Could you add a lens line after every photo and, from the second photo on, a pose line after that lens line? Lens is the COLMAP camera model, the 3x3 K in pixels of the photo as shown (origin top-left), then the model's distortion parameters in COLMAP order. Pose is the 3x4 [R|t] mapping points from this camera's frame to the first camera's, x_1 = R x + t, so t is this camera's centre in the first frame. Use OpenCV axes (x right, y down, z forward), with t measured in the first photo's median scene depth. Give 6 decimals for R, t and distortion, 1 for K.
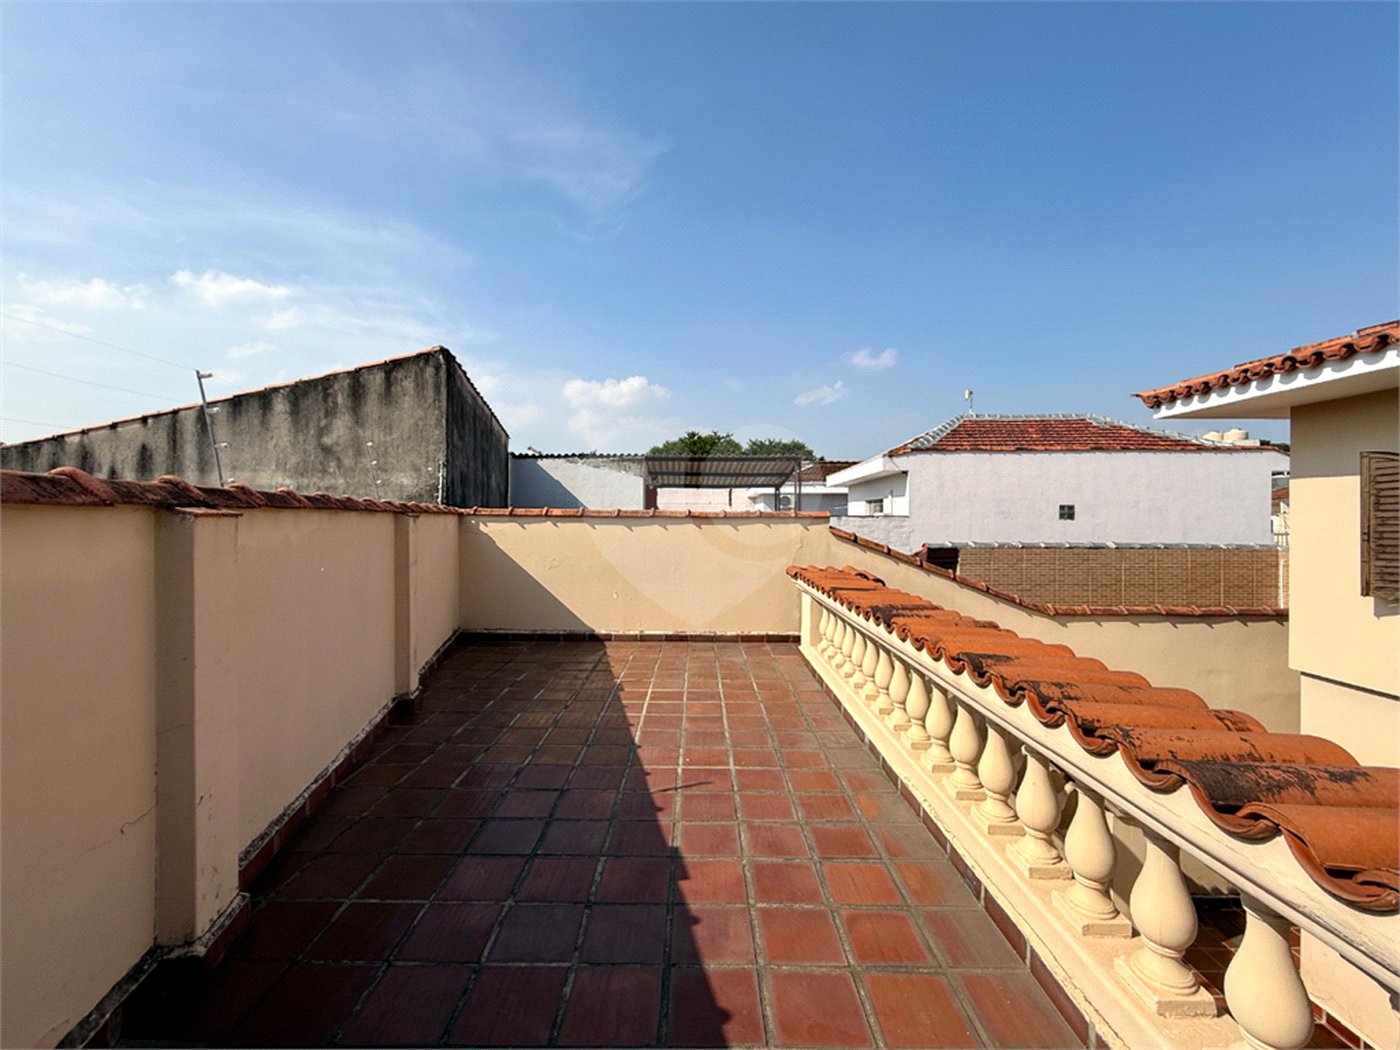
lens RADIAL K [[552.0, 0, 685.9], [0, 552.0, 523.9], [0, 0, 1]] dist [-0.003433, 0.000907]
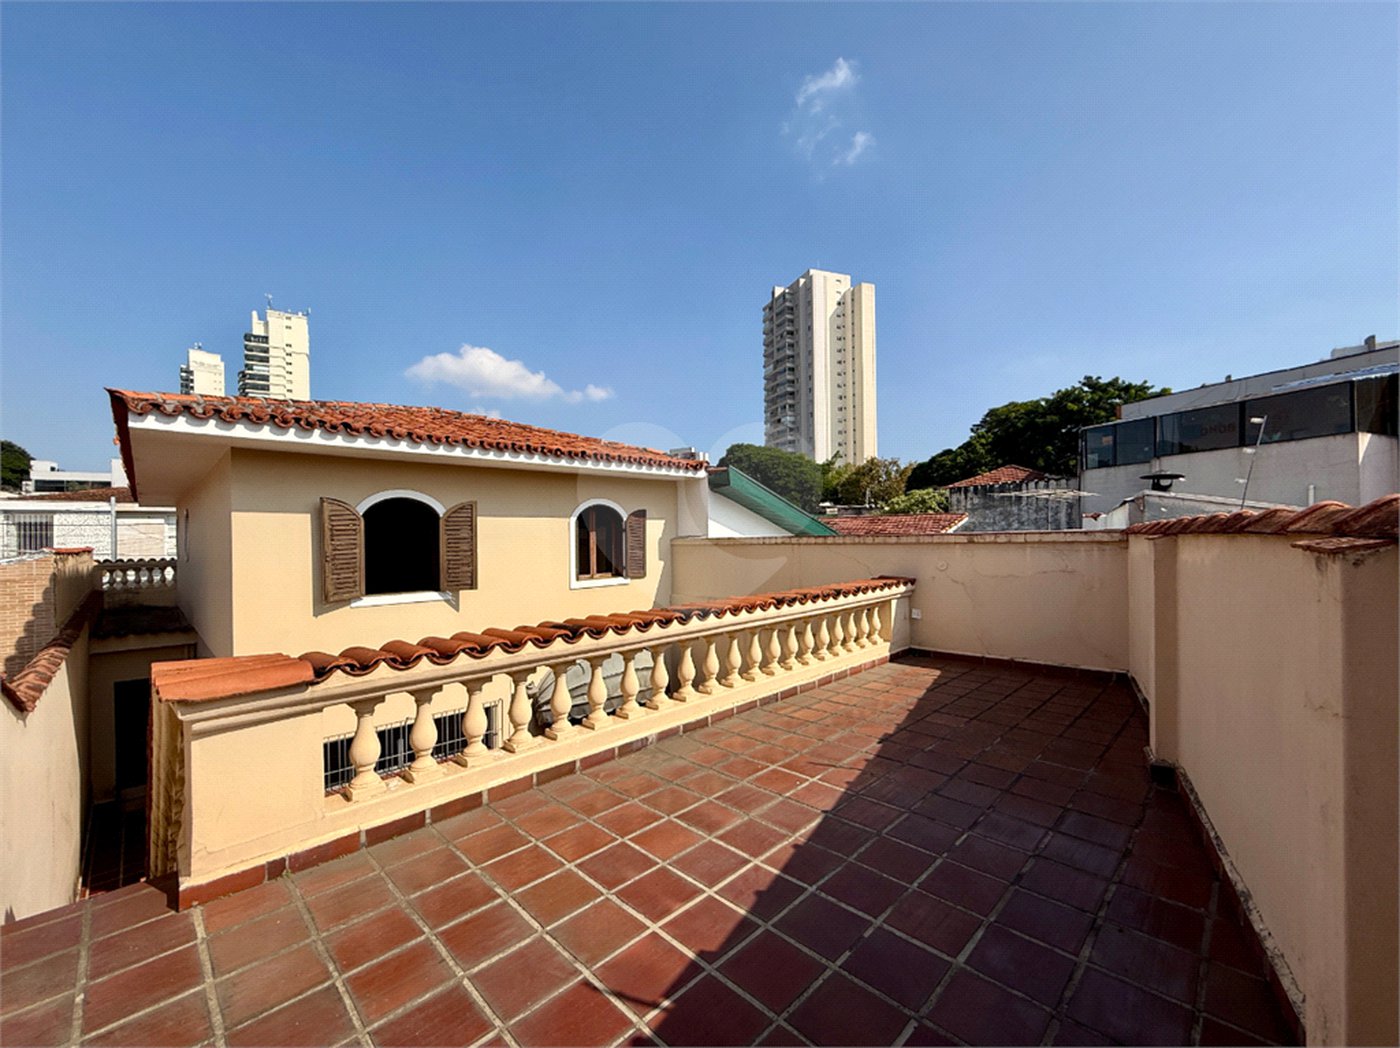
lens RADIAL K [[552.0, 0, 696.6], [0, 552.0, 529.9], [0, 0, 1]] dist [-0.003433, 0.000907]
pose [[-0.697474, 0.016134, 0.716428, -0.288651], [0.018736, 0.999815, -0.004276, -0.018440], [-0.716365, 0.010441, -0.697648, 0.881317]]
